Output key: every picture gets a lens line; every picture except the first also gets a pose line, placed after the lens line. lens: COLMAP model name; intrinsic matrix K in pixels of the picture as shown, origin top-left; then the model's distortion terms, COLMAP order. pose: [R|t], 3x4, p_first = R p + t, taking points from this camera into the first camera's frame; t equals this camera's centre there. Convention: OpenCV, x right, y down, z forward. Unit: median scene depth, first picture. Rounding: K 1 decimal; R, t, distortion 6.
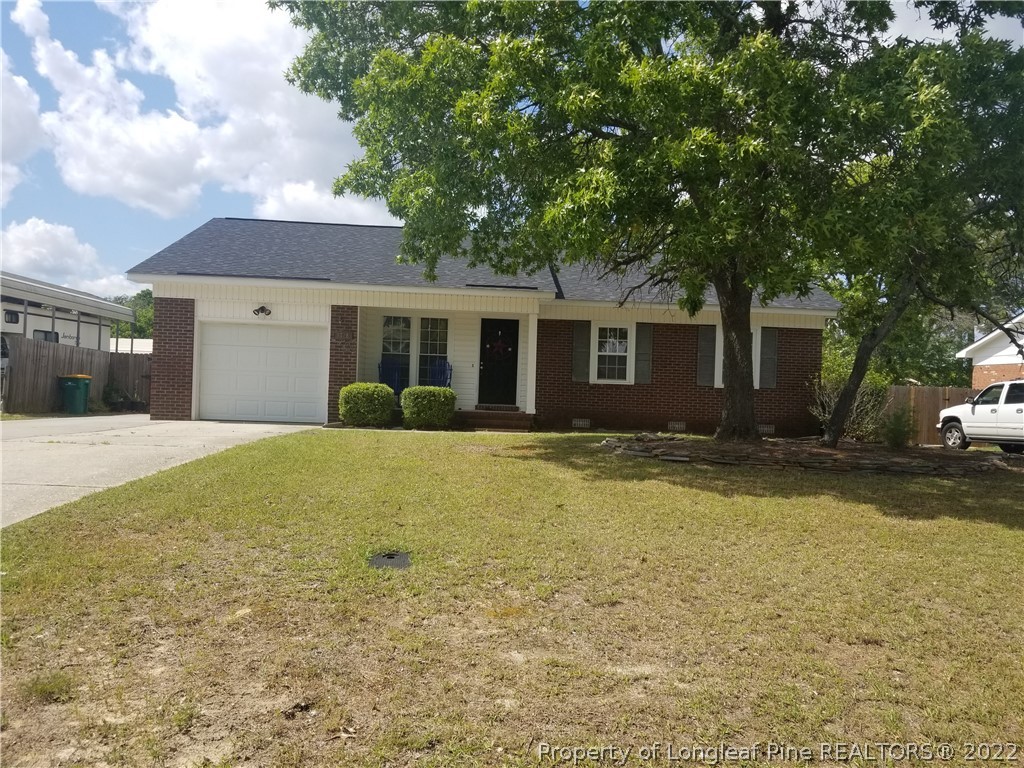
lens RADIAL K [[793.5, 0, 513.6], [0, 793.5, 388.7], [0, 0, 1]] dist [0.068152, -0.117106]
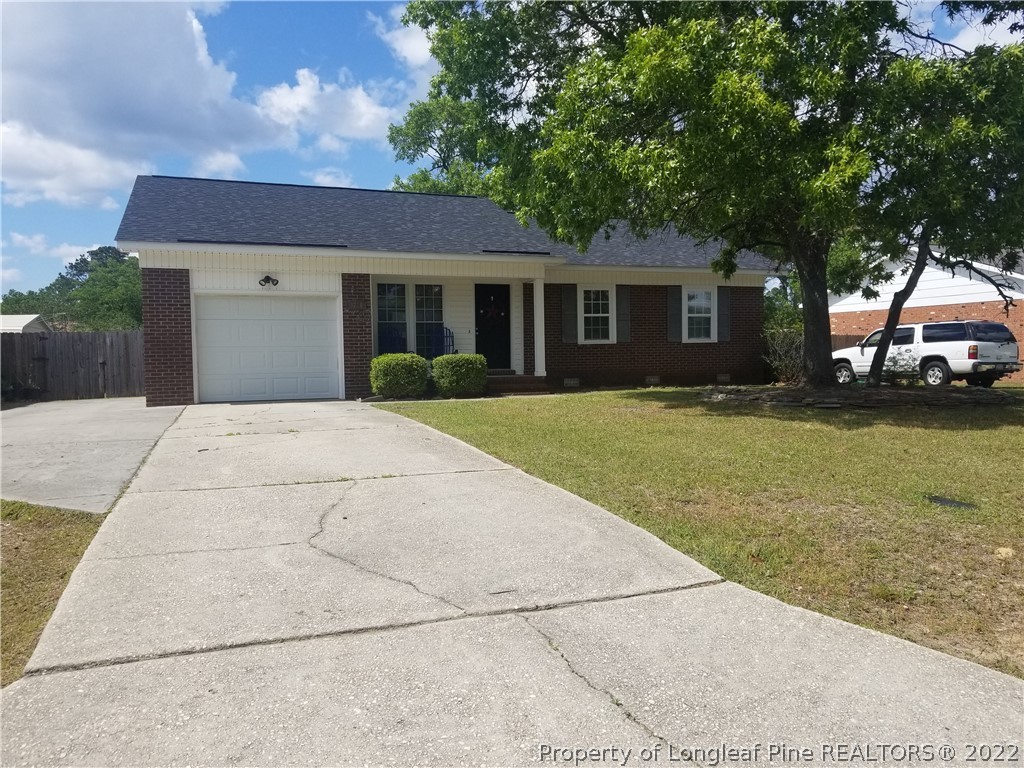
lens RADIAL K [[794.1, 0, 529.4], [0, 794.1, 393.5], [0, 0, 1]] dist [0.065038, -0.105247]
pose [[0.951064, -0.063368, 0.302425, -0.288245], [0.046119, 0.996893, 0.063848, -0.011684], [-0.305531, -0.046776, 0.951032, 0.020306]]
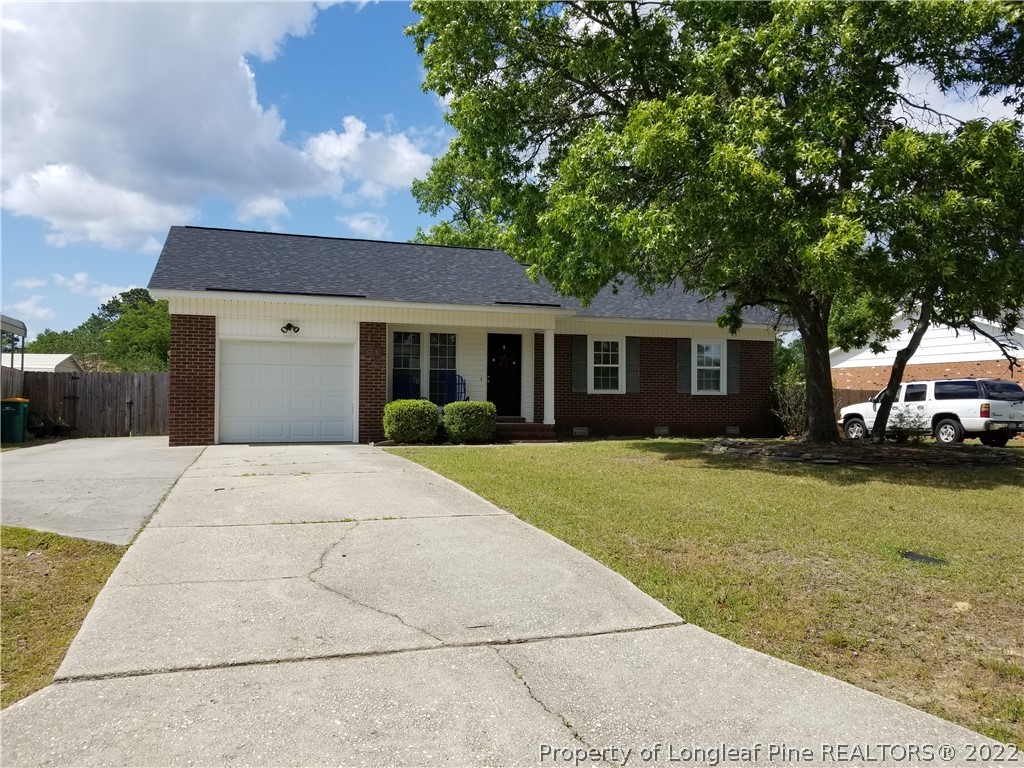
lens RADIAL K [[793.5, 0, 513.6], [0, 793.5, 388.7], [0, 0, 1]] dist [0.068152, -0.117106]
pose [[0.963576, -0.024290, 0.266328, -0.285451], [0.025791, 0.999665, -0.002141, -0.013853], [-0.266186, 0.008932, 0.963880, -0.001096]]
